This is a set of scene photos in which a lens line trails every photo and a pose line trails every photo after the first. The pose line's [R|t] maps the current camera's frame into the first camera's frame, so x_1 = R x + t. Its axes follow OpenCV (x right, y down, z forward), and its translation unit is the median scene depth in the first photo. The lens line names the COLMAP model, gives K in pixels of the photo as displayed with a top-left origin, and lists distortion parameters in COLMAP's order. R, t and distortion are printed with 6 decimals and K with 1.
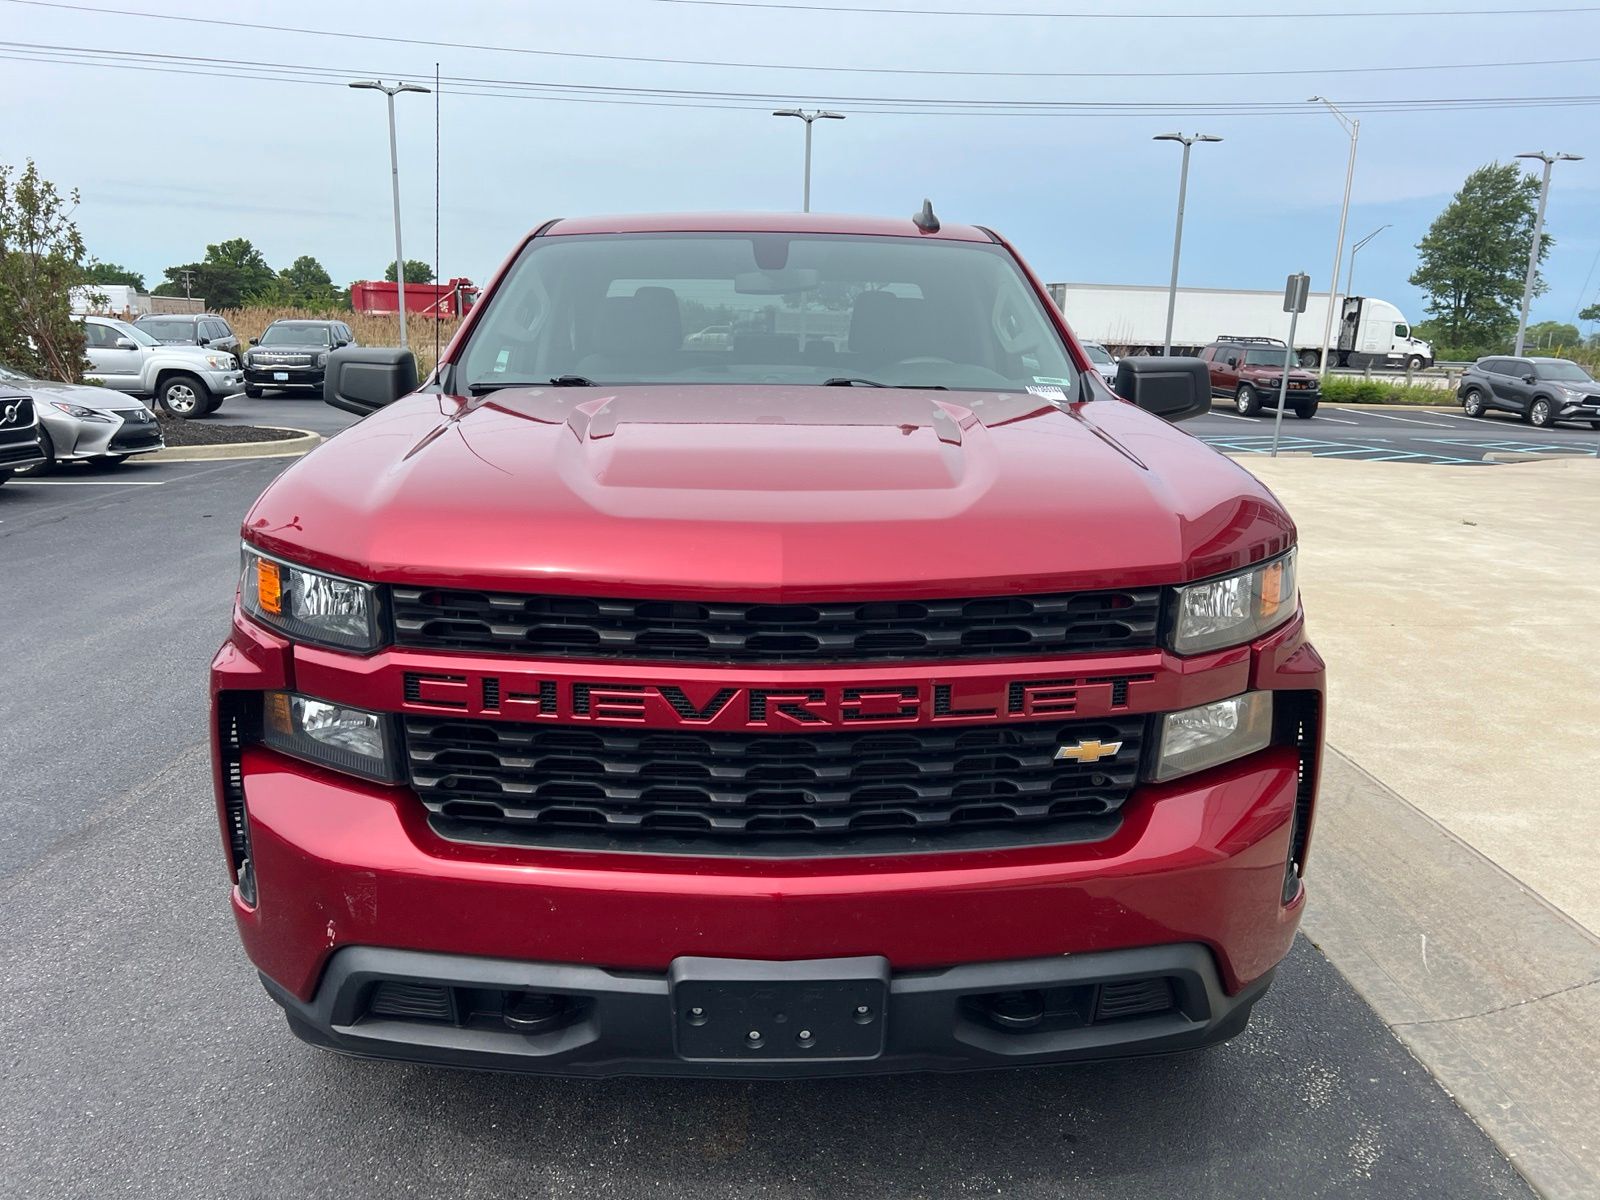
lens RADIAL K [[1182.9, 0, 791.3], [0, 1182.9, 597.7], [0, 0, 1]] dist [0.043897, -0.050836]
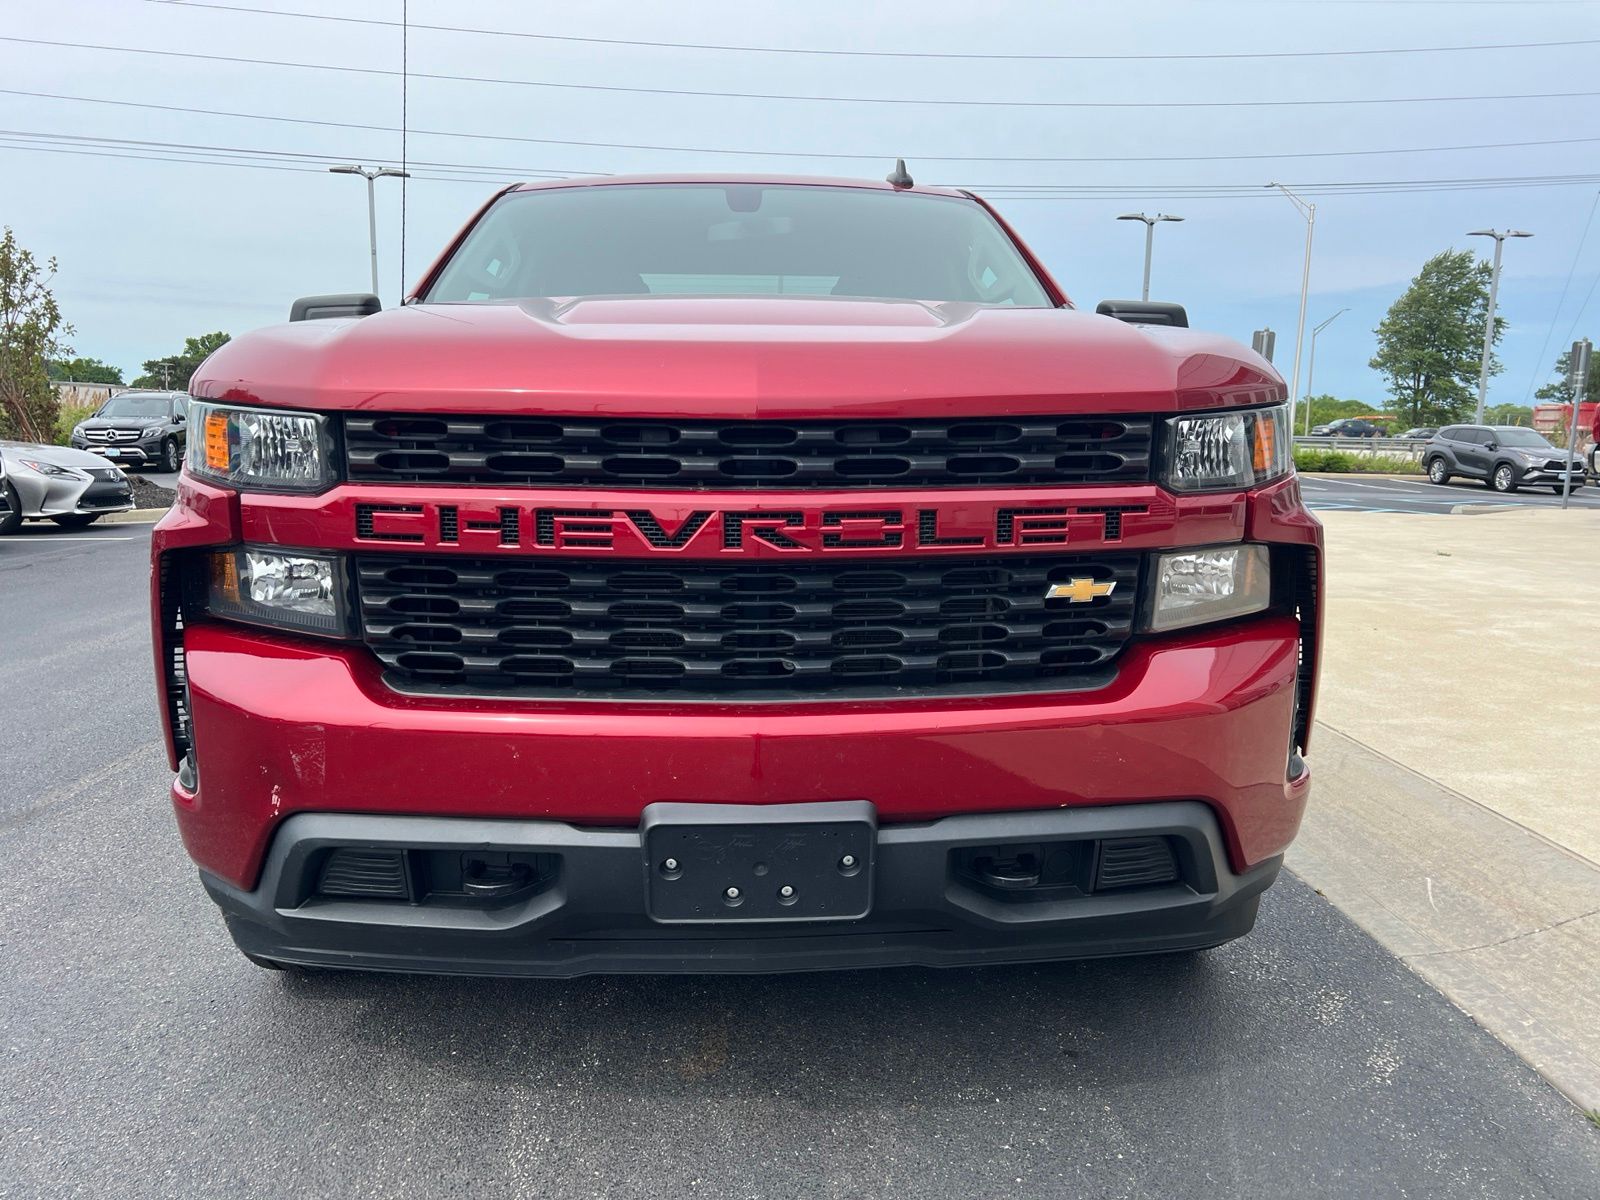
lens RADIAL K [[1183.6, 0, 791.4], [0, 1183.6, 603.4], [0, 0, 1]] dist [0.039399, -0.045333]
pose [[0.999765, -0.010692, 0.018834, -0.000022], [0.011943, 0.997637, -0.067654, 0.118497], [-0.018067, 0.067863, 0.997531, 0.033373]]
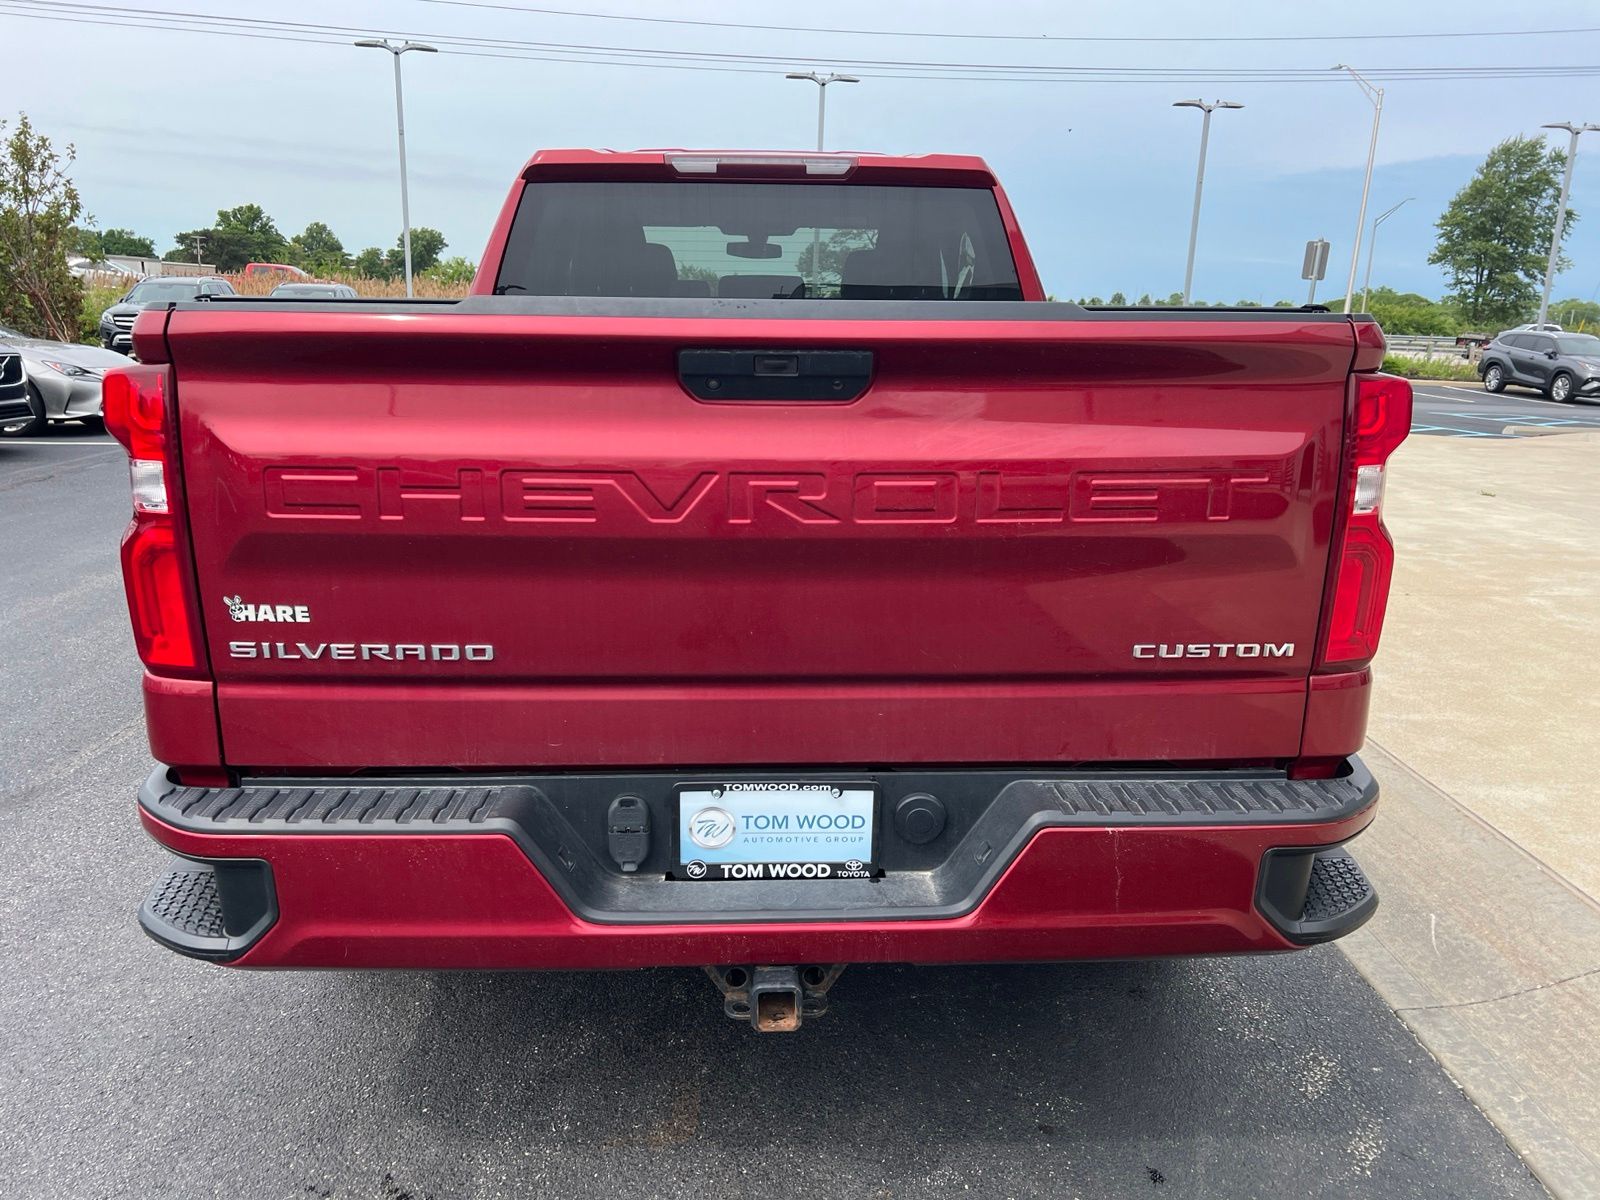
lens RADIAL K [[1184.1, 0, 800.0], [0, 1184.1, 600.0], [0, 0, 1]] dist [0.044113, -0.051364]
pose [[0.999955, 0.008812, -0.003372, 0.031137], [-0.008730, 0.999678, 0.023810, 0.016441], [0.003580, -0.023779, 0.999711, 0.061677]]
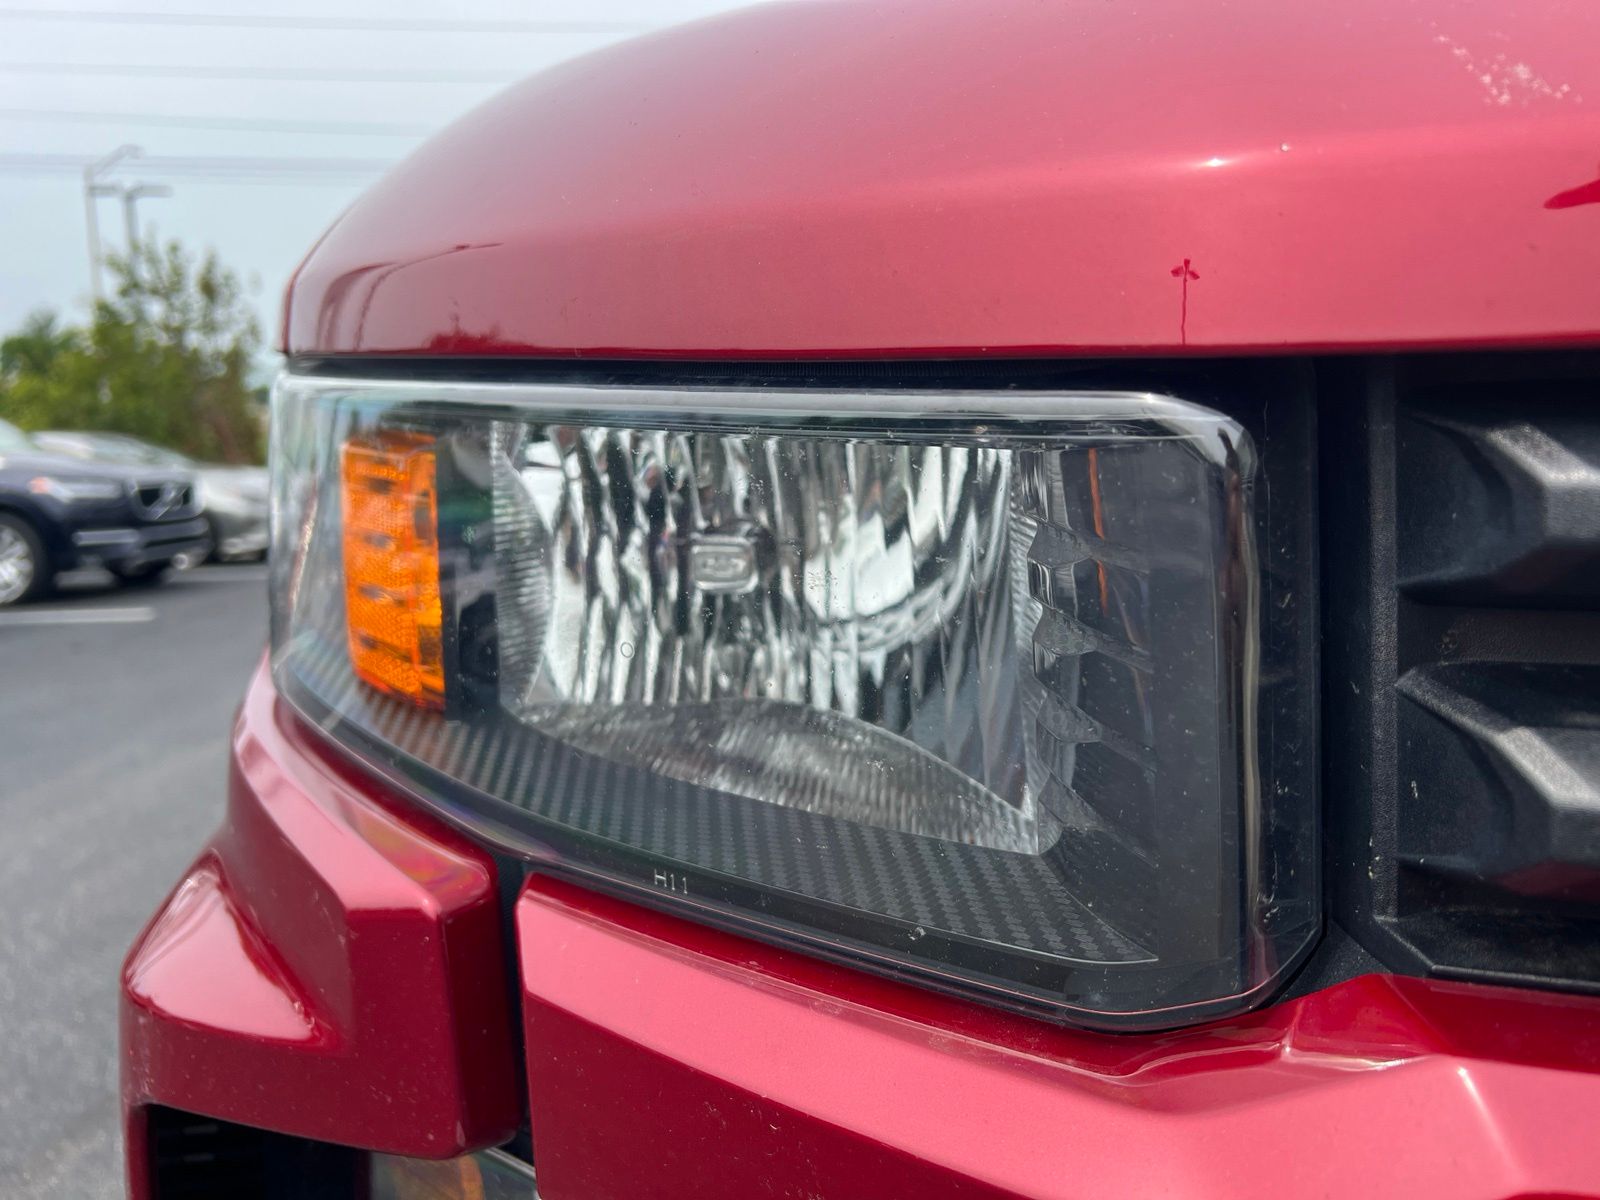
lens RADIAL K [[1184.1, 0, 800.0], [0, 1184.1, 600.0], [0, 0, 1]] dist [0.044113, -0.051364]
pose [[0.993110, -0.012081, -0.116562, -0.218643], [0.002542, 0.996659, -0.081639, 0.008137], [0.117159, 0.080780, 0.989822, 0.510424]]
